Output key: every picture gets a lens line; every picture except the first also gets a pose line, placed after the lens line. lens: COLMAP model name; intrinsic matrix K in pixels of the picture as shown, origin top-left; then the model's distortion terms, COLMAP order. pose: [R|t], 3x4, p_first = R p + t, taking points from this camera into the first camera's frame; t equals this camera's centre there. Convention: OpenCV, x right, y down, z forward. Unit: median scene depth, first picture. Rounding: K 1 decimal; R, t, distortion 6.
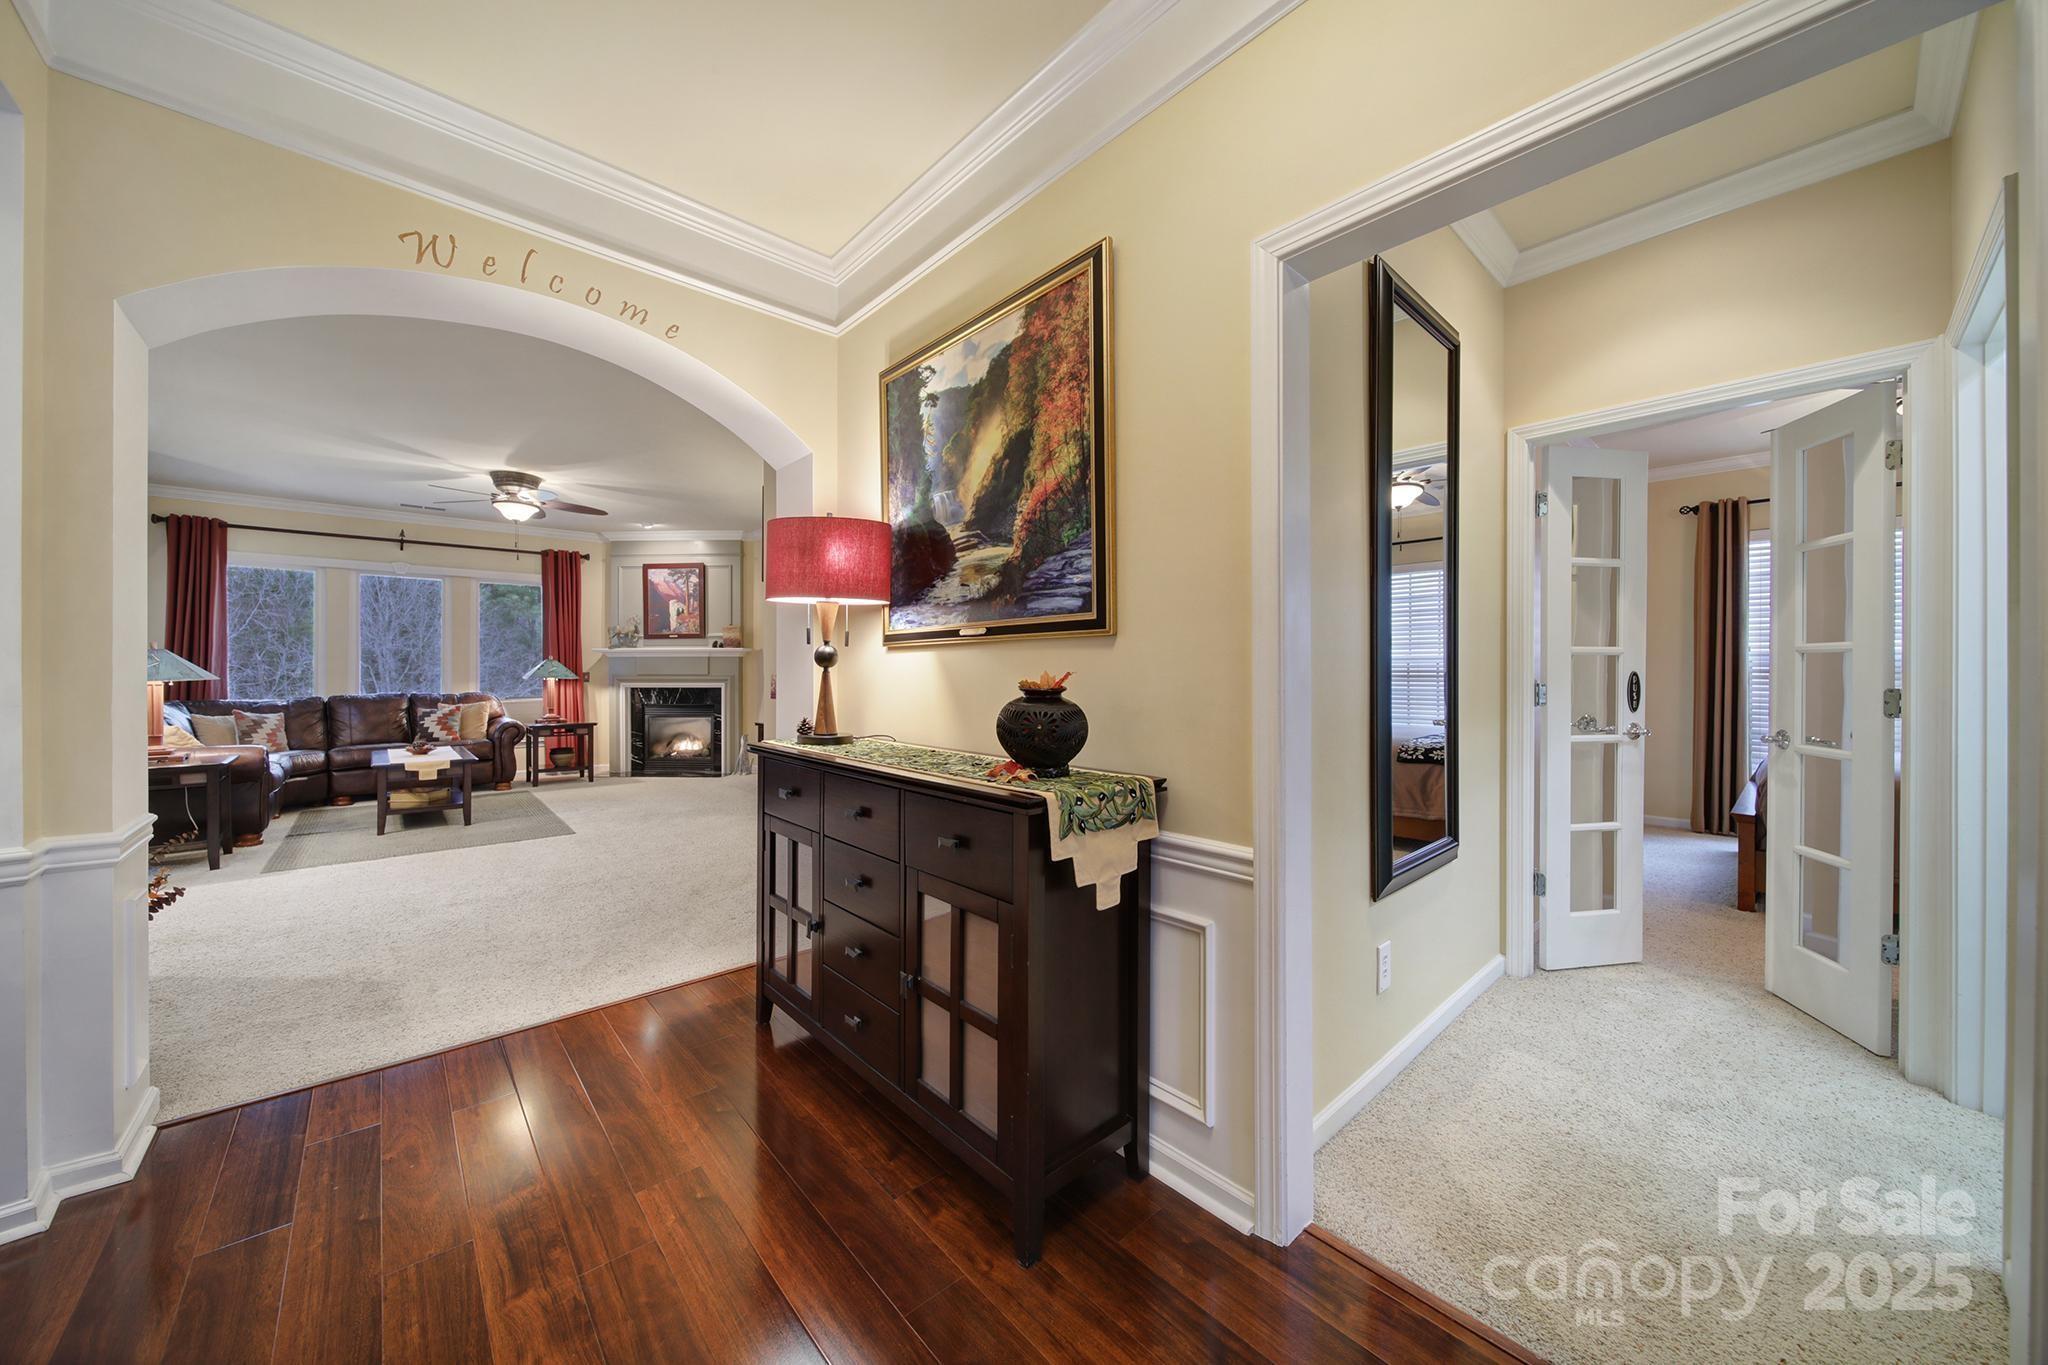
lens RADIAL K [[715.6, 0, 1022.7], [0, 715.6, 672.3], [0, 0, 1]] dist [-0.000543, -0.001861]
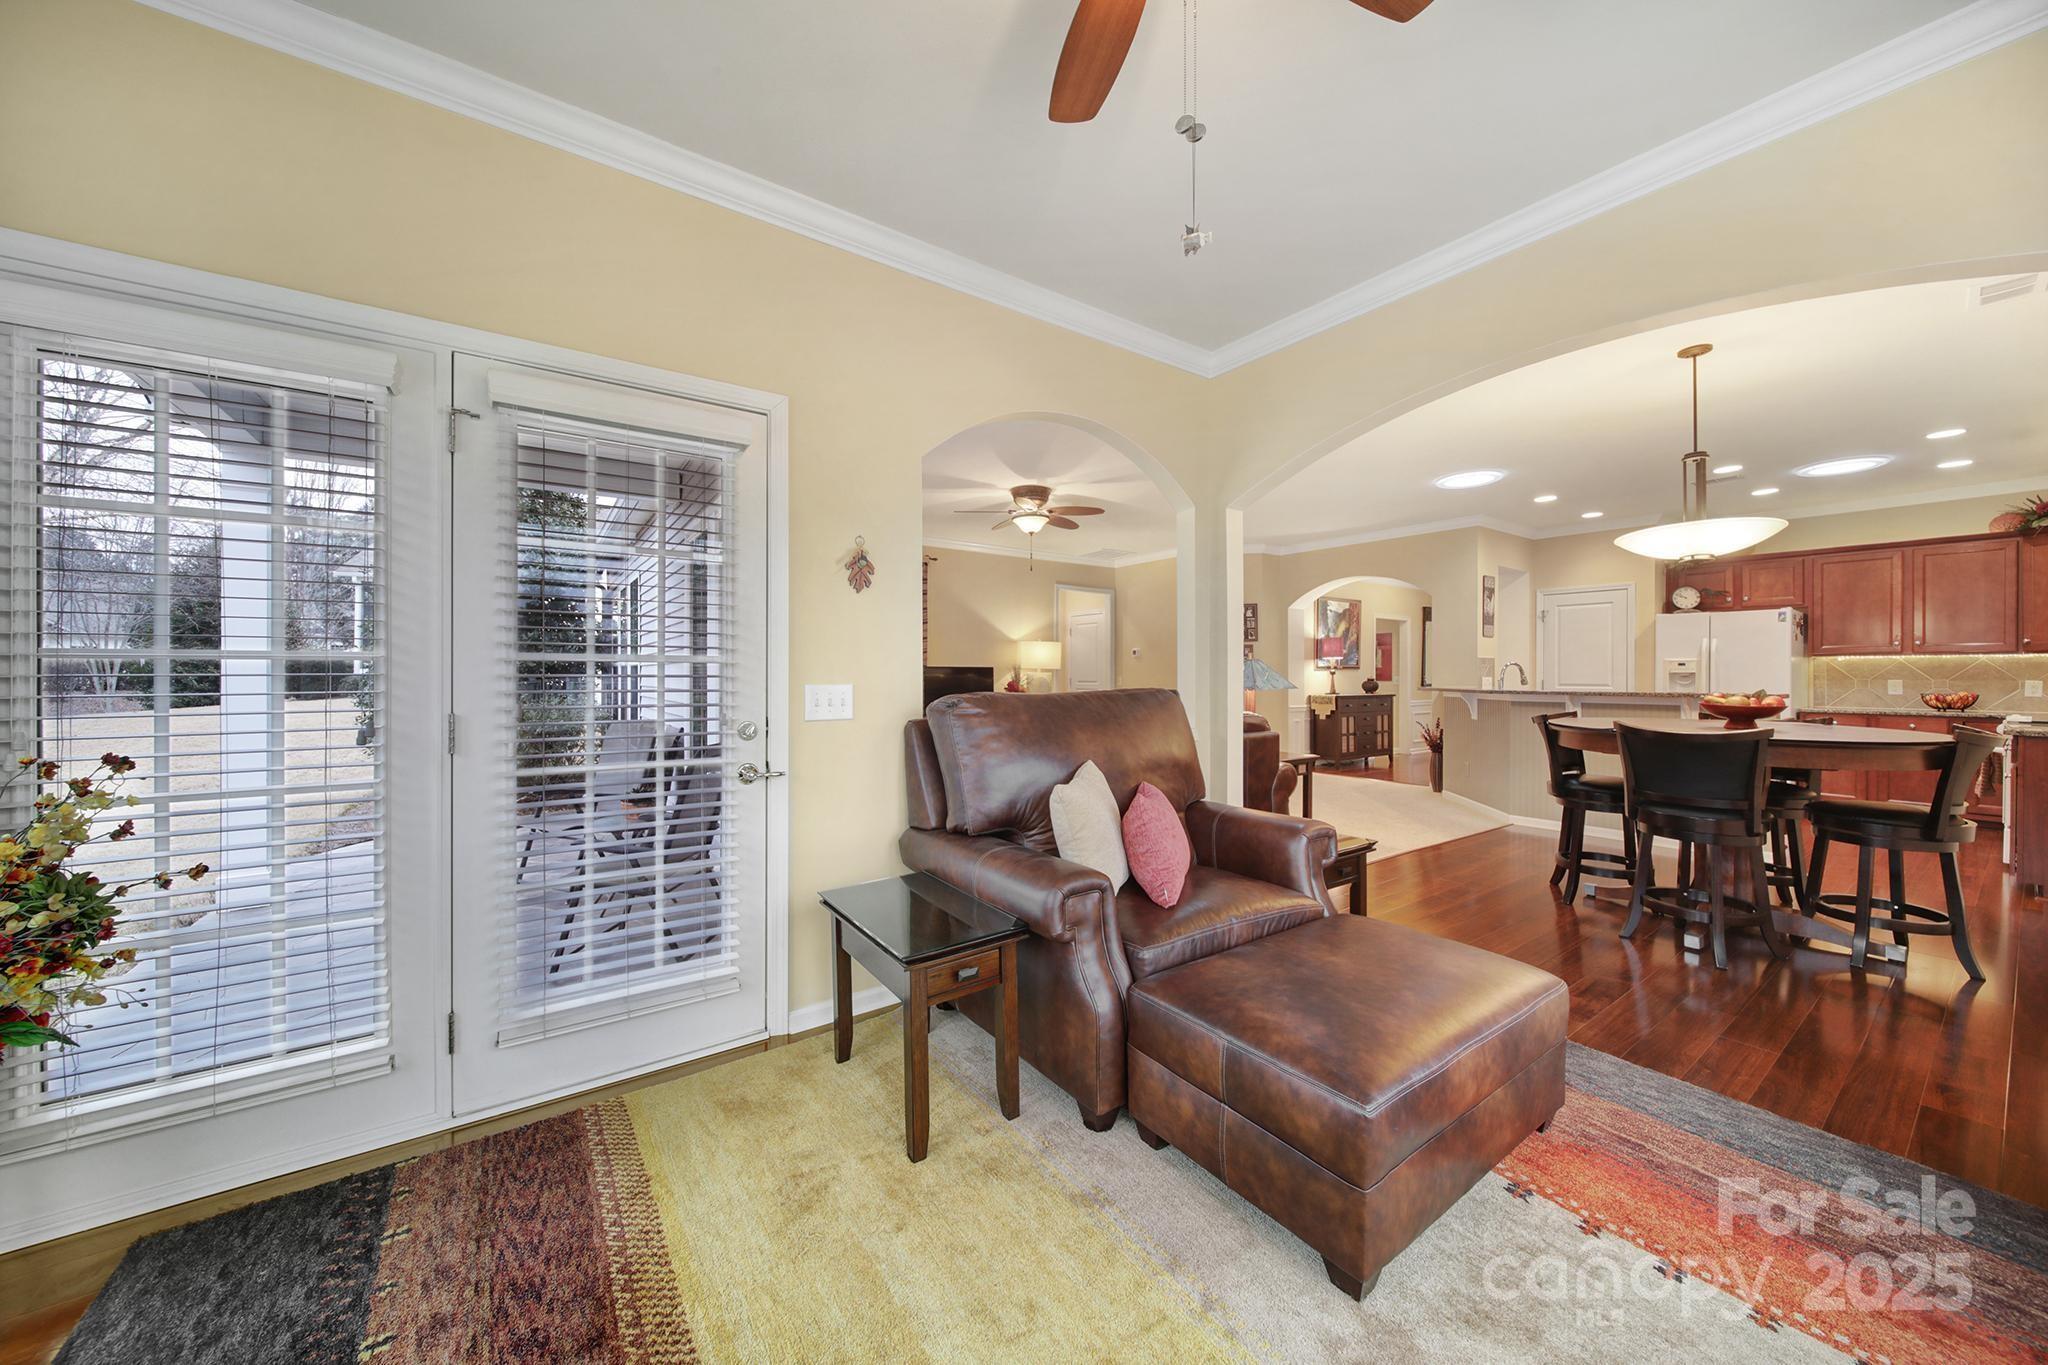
lens RADIAL K [[715.6, 0, 1022.7], [0, 715.6, 672.3], [0, 0, 1]] dist [-0.000543, -0.001861]
pose [[0.123929, 0.003705, 0.992284, -1.443639], [0.002203, 0.999990, -0.004009, -0.003474], [-0.992289, 0.002683, 0.123920, 0.729336]]
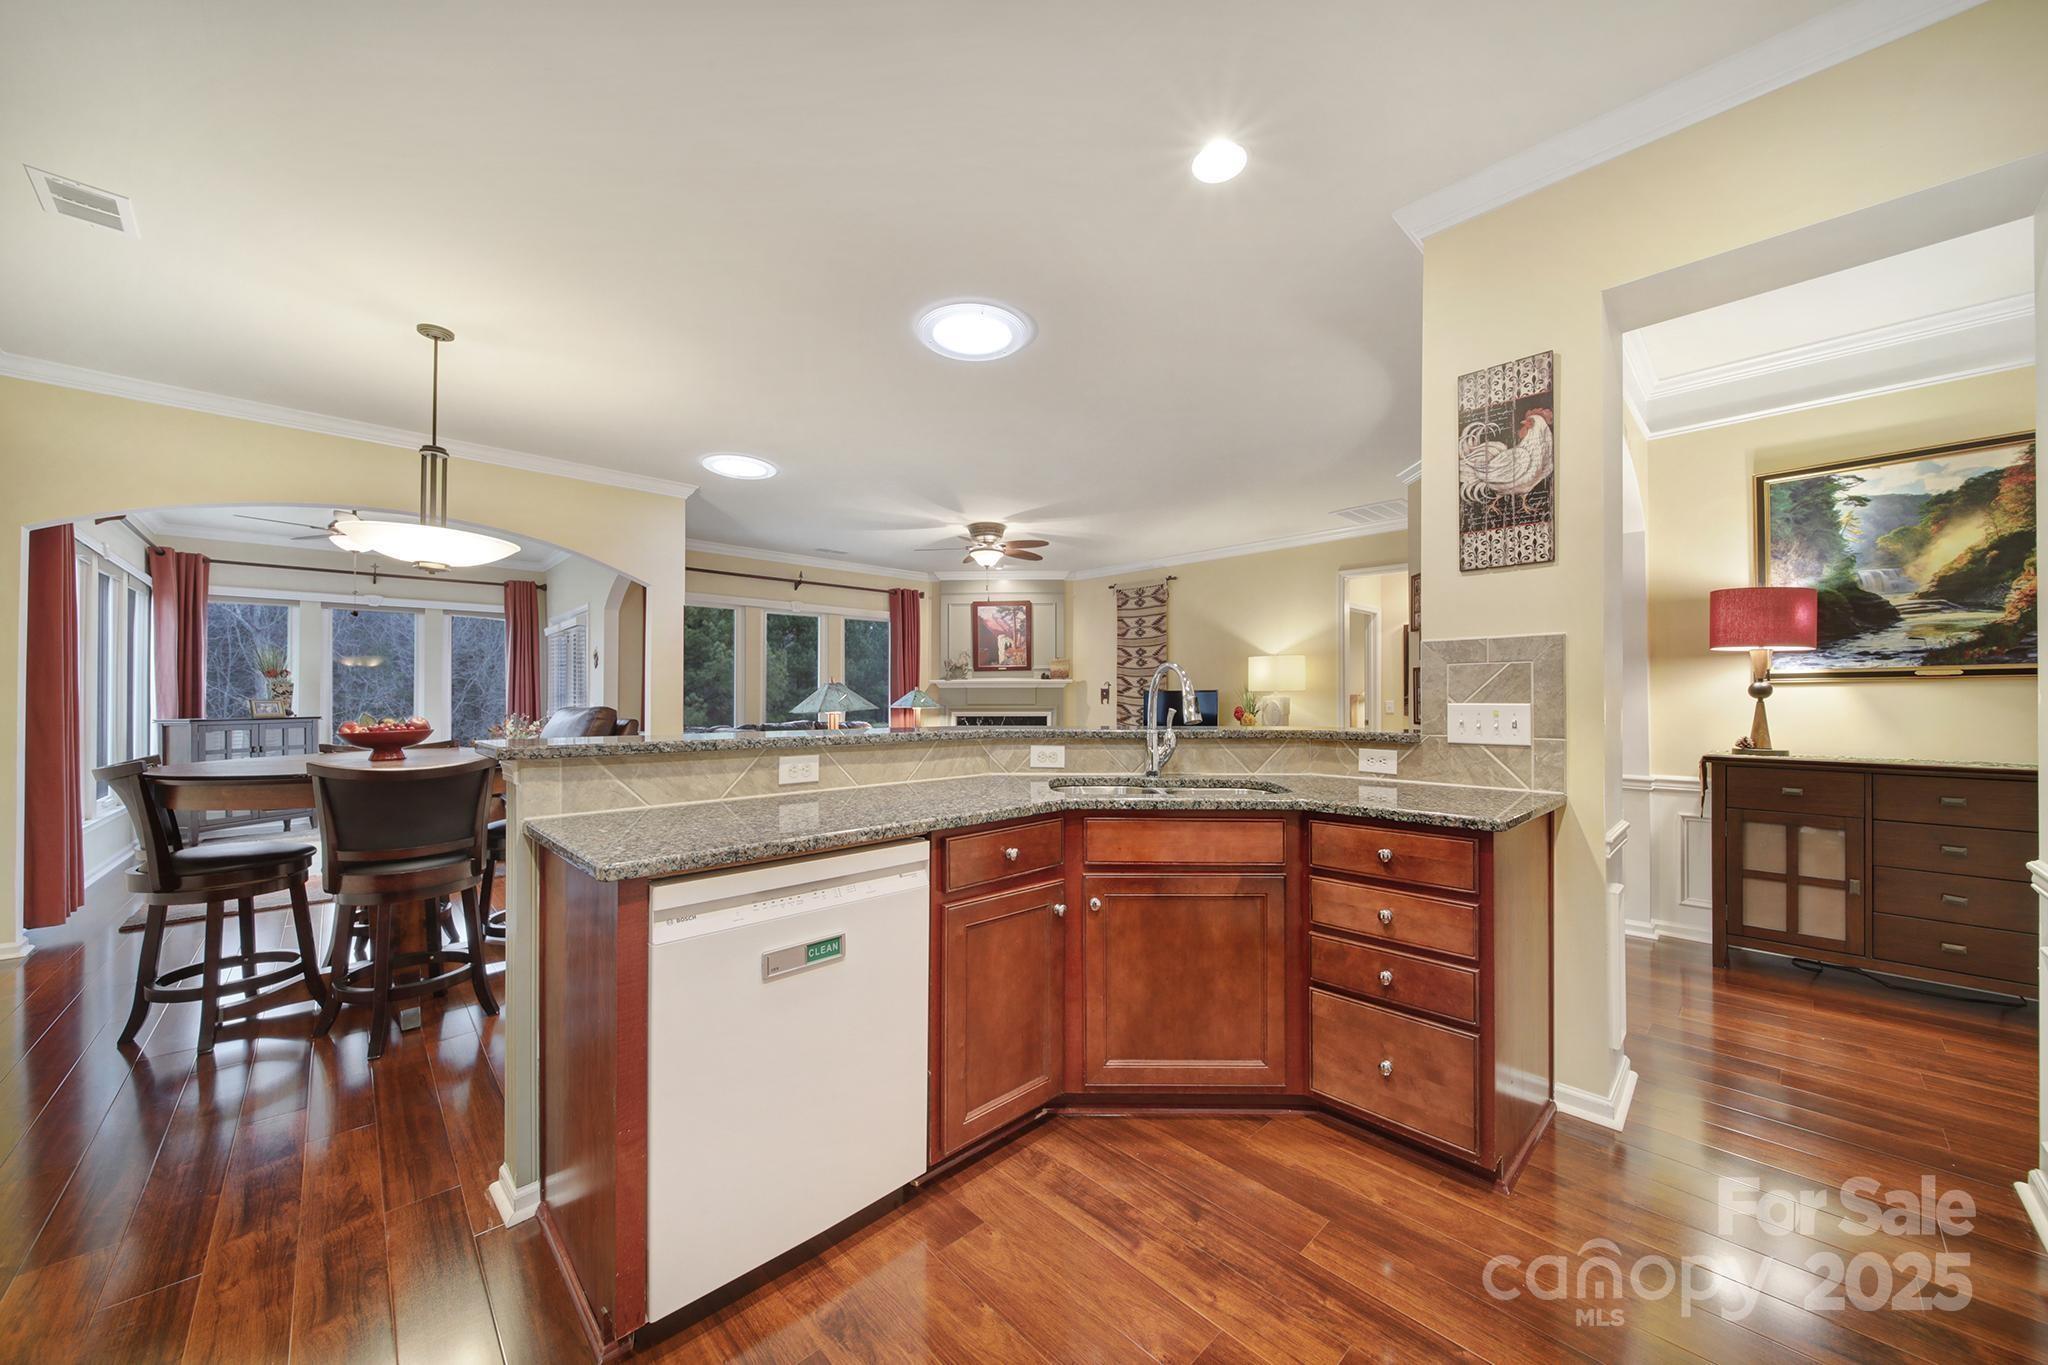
lens RADIAL K [[725.7, 0, 1023.0], [0, 725.7, 696.4], [0, 0, 1]] dist [0.000549, -0.001775]
pose [[0.999790, -0.000415, 0.020505, -0.558706], [0.000576, 0.999969, -0.007832, -0.000252], [-0.020501, 0.007842, 0.999759, -0.107671]]
